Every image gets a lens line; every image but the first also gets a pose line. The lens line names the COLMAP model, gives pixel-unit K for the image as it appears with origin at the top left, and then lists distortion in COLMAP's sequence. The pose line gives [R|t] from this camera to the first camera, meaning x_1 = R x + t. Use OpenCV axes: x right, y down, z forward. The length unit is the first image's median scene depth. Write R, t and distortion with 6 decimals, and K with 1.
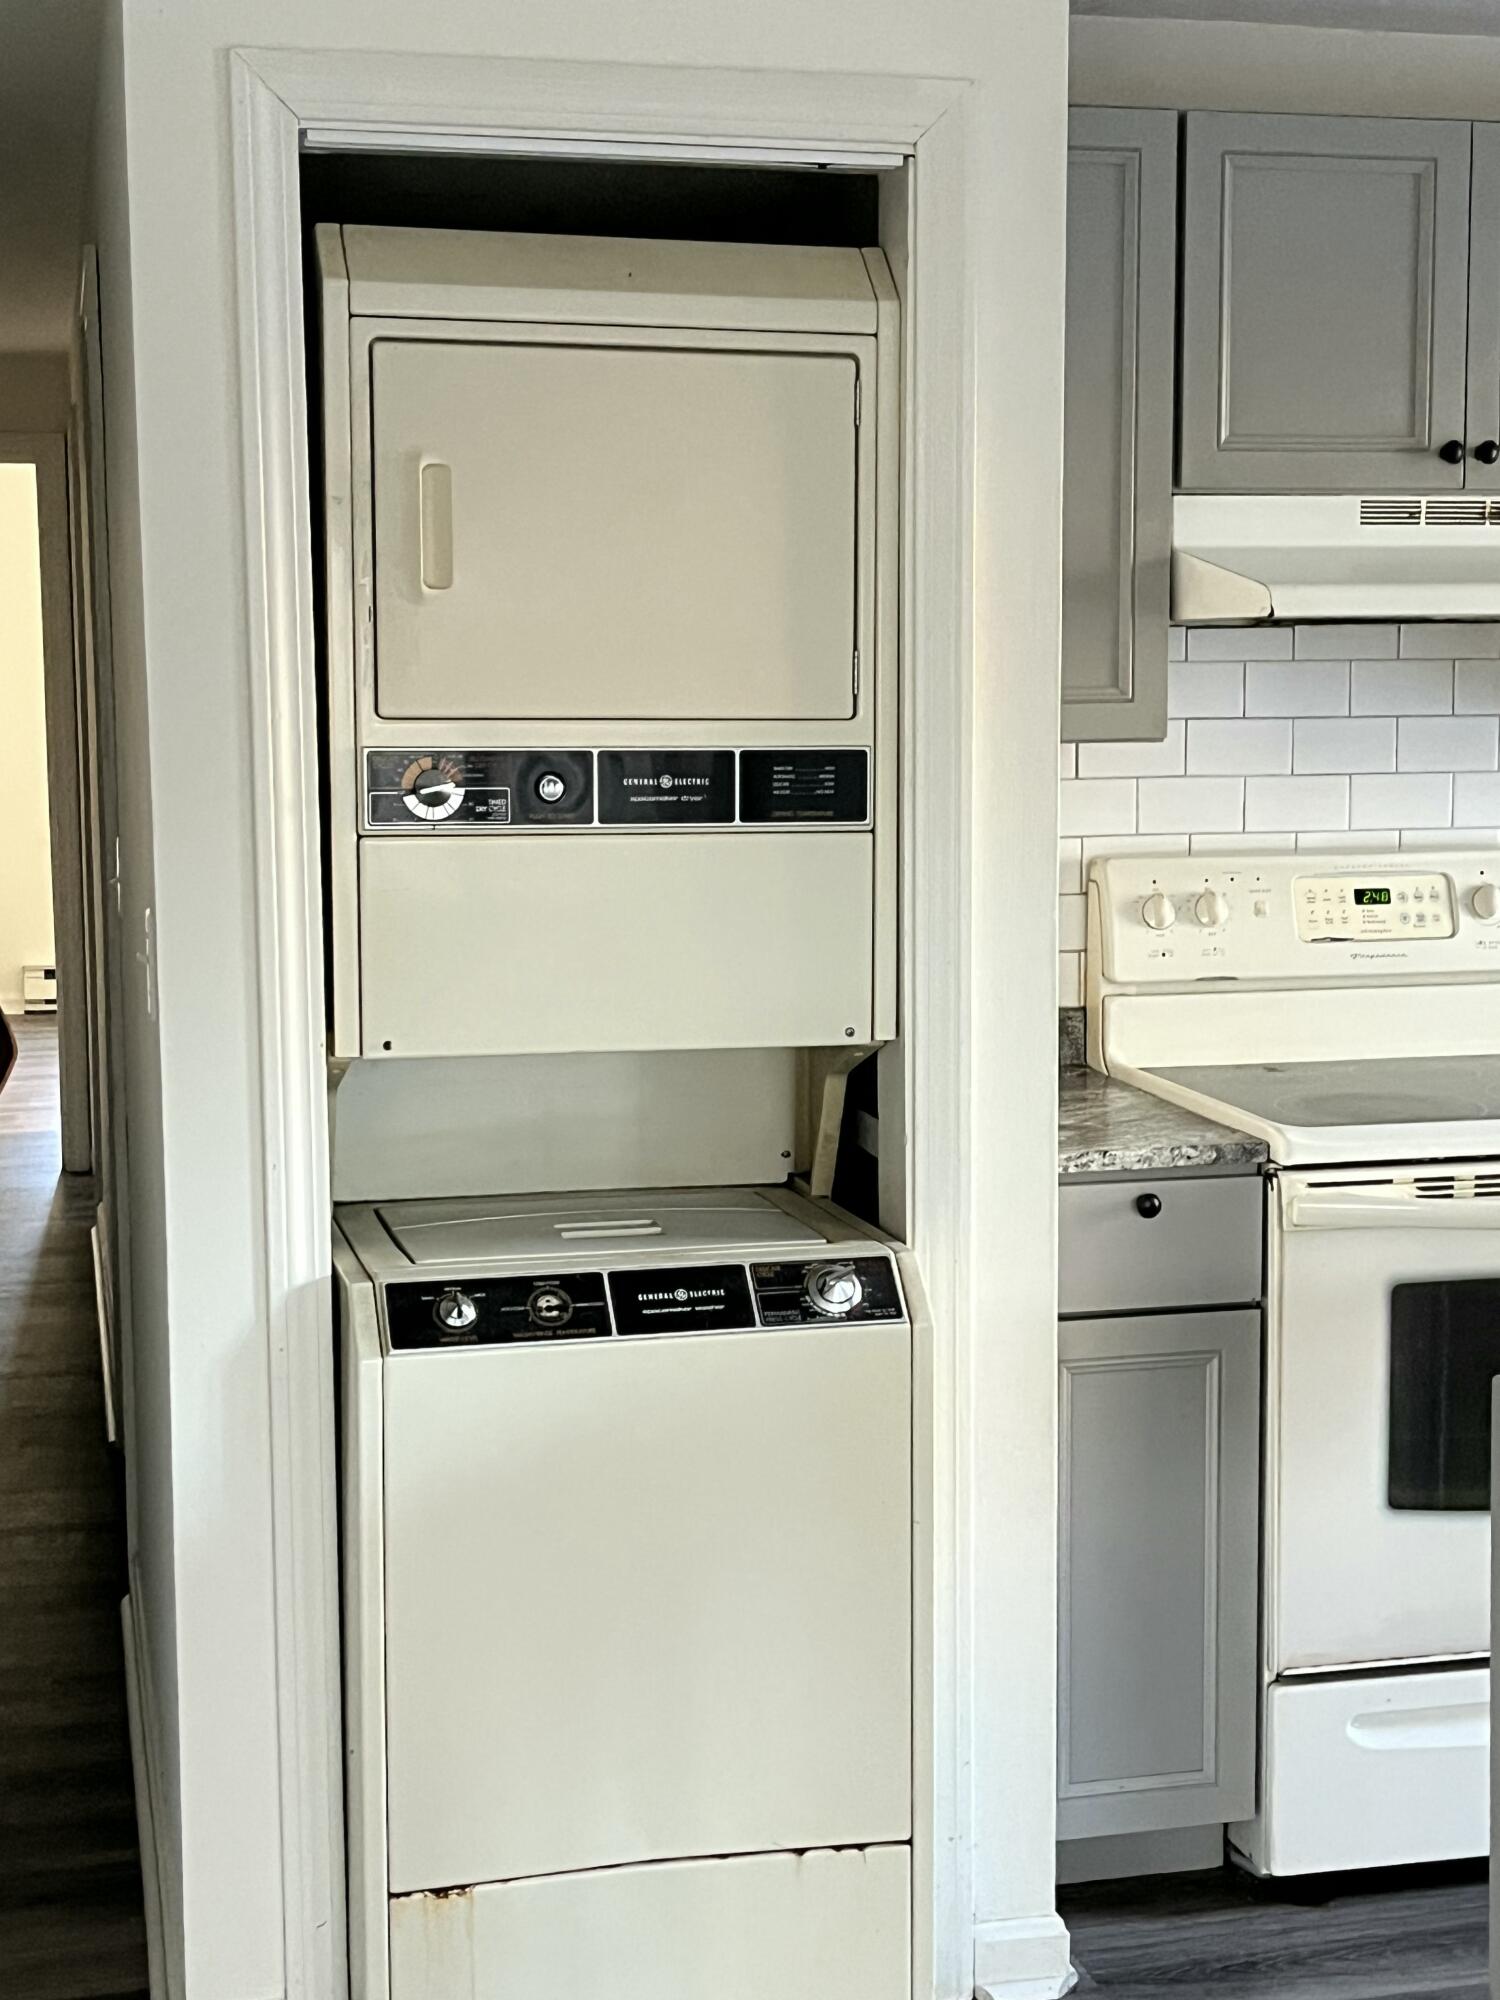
lens RADIAL K [[2836.5, 0, 750.2], [0, 2836.5, 998.2], [0, 0, 1]] dist [0.050948, 0.000000]
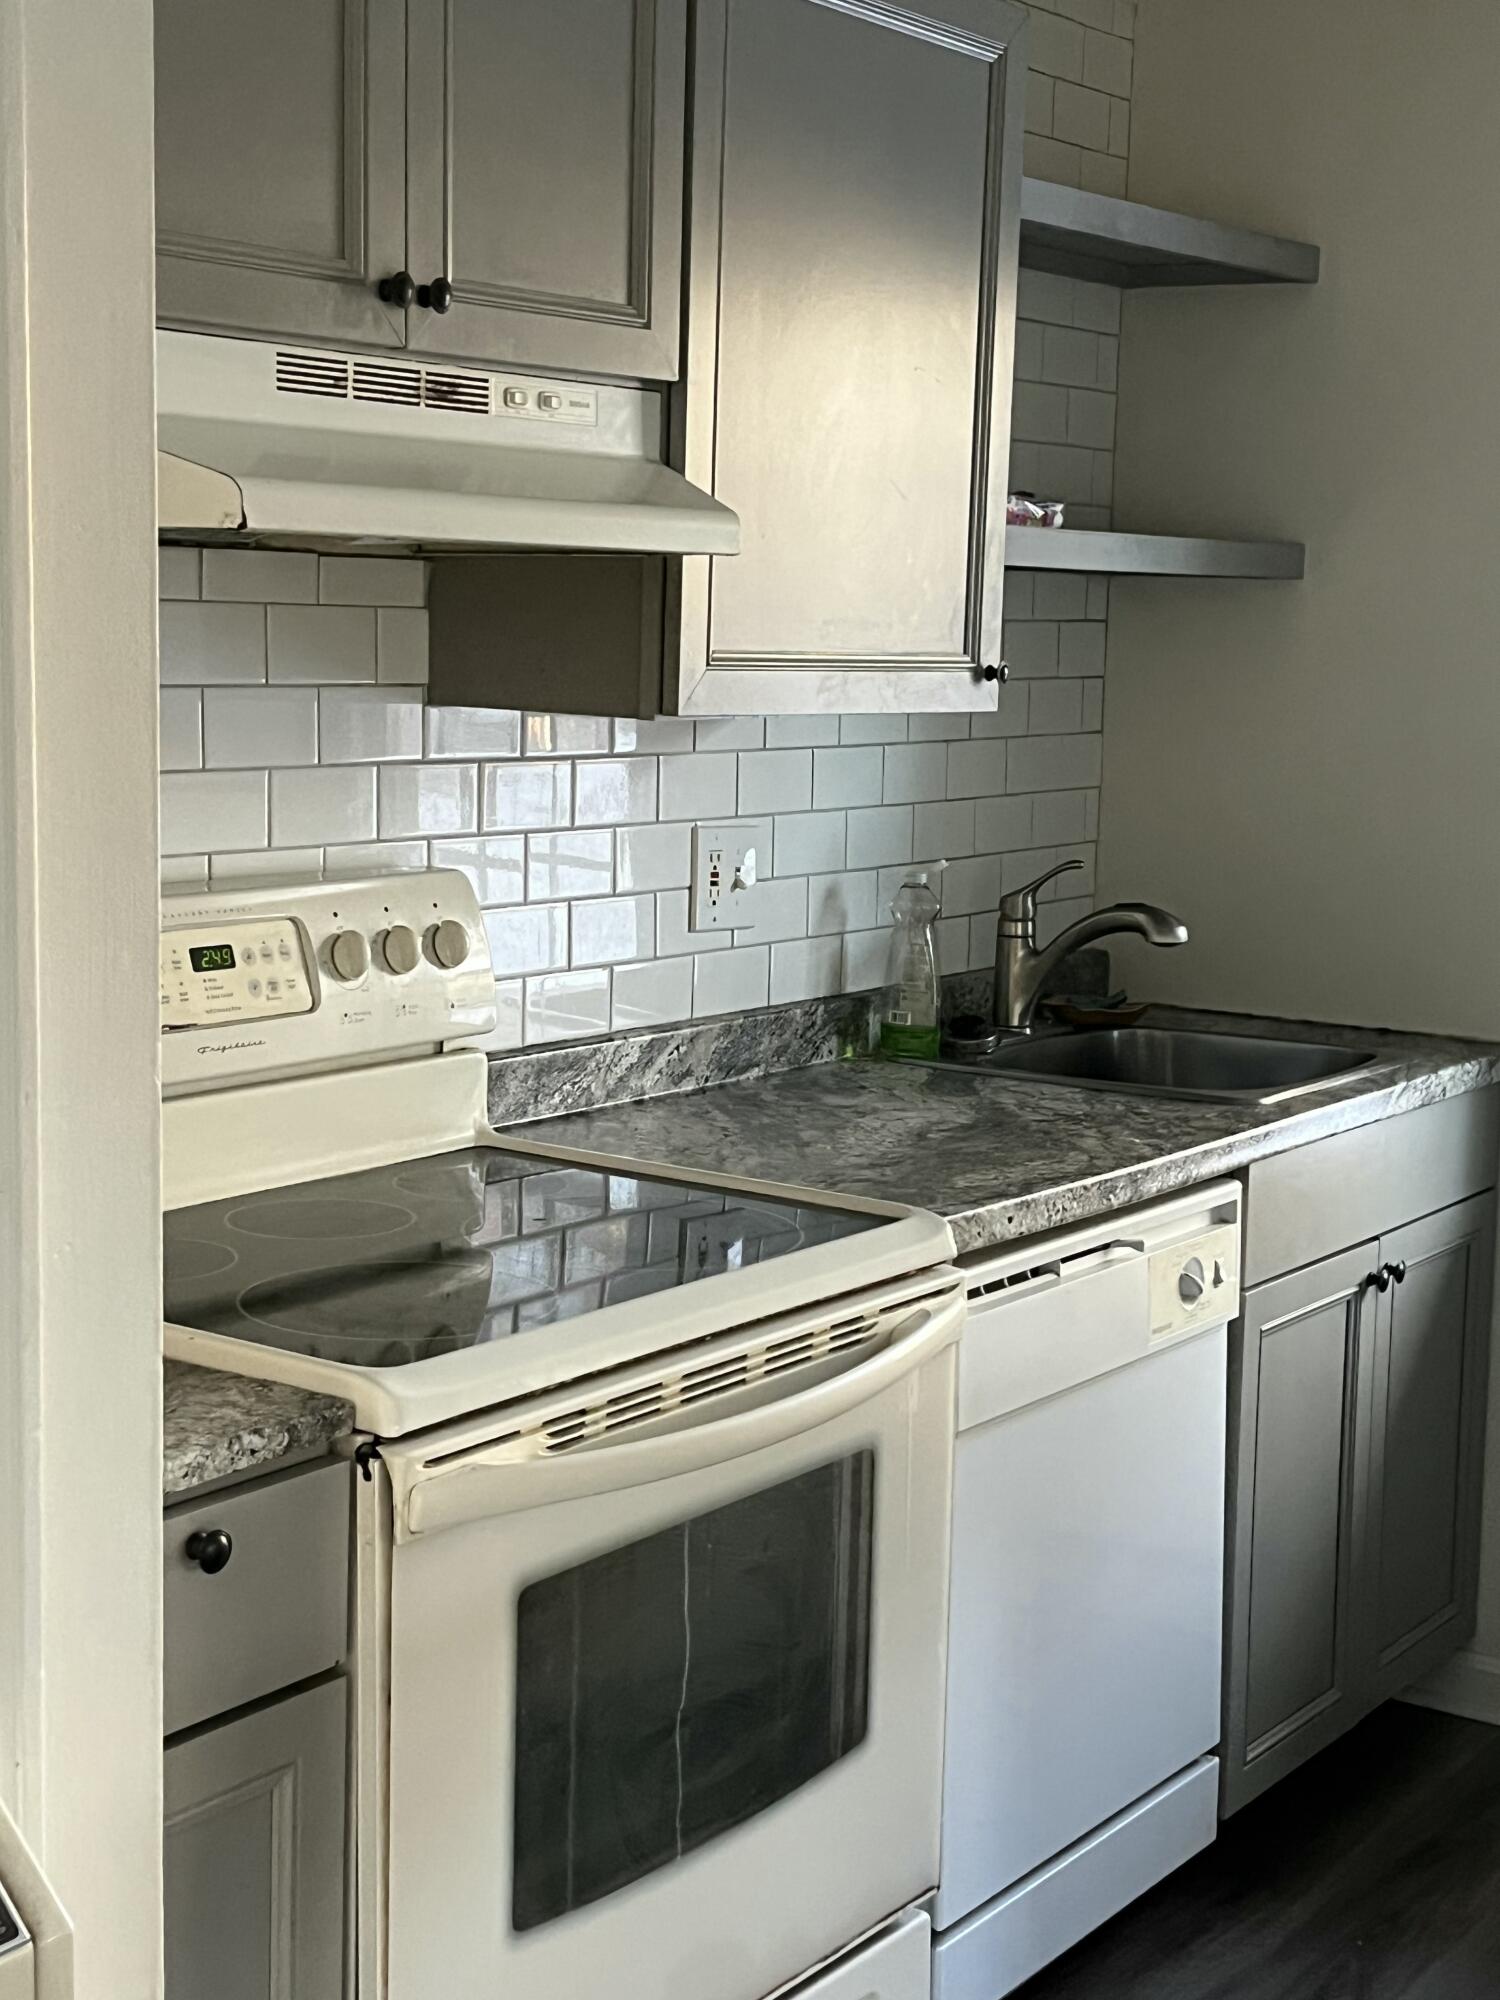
lens RADIAL K [[2836.5, 0, 710.5], [0, 2836.5, 1003.4], [0, 0, 1]] dist [0.050948, 0.000000]
pose [[0.757030, -0.064754, 0.650164, -0.136426], [0.049536, 0.997901, 0.041708, -0.051007], [-0.651500, 0.000633, 0.758648, 0.453703]]
